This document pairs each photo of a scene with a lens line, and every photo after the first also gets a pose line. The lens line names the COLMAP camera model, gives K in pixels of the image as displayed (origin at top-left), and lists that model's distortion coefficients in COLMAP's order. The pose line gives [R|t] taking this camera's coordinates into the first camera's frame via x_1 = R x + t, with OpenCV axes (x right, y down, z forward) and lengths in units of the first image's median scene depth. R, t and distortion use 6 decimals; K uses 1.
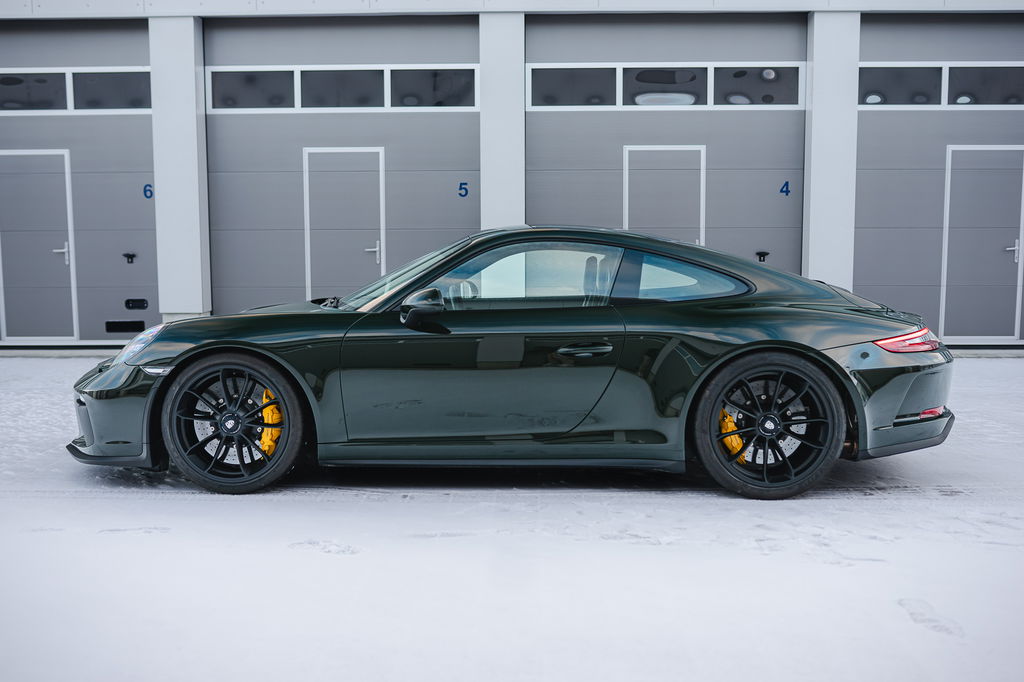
lens RADIAL K [[1009.2, 0, 530.3], [0, 1009.2, 340.1], [0, 0, 1]] dist [-0.054979, 0.030064]
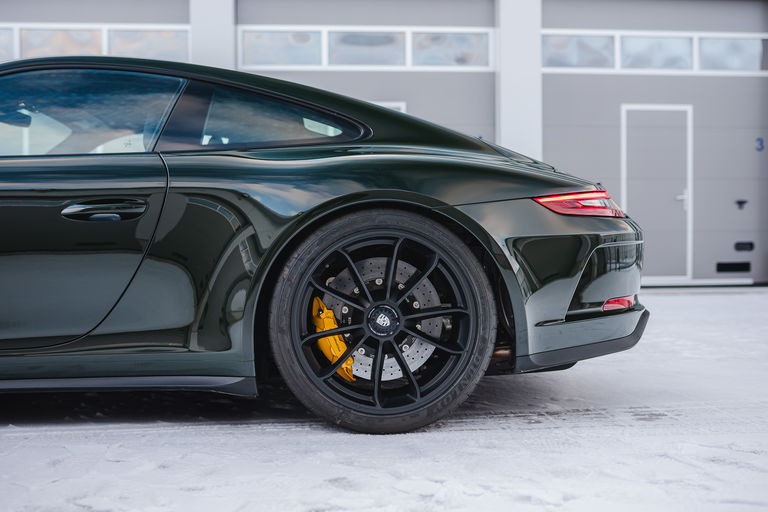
lens RADIAL K [[756.9, 0, 397.7], [0, 756.9, 255.3], [0, 0, 1]] dist [-0.054979, 0.030064]
pose [[0.994737, -0.005566, 0.102310, 0.198234], [0.013633, 0.996835, -0.078318, 0.081727], [-0.101550, 0.079301, 0.991665, 0.502941]]
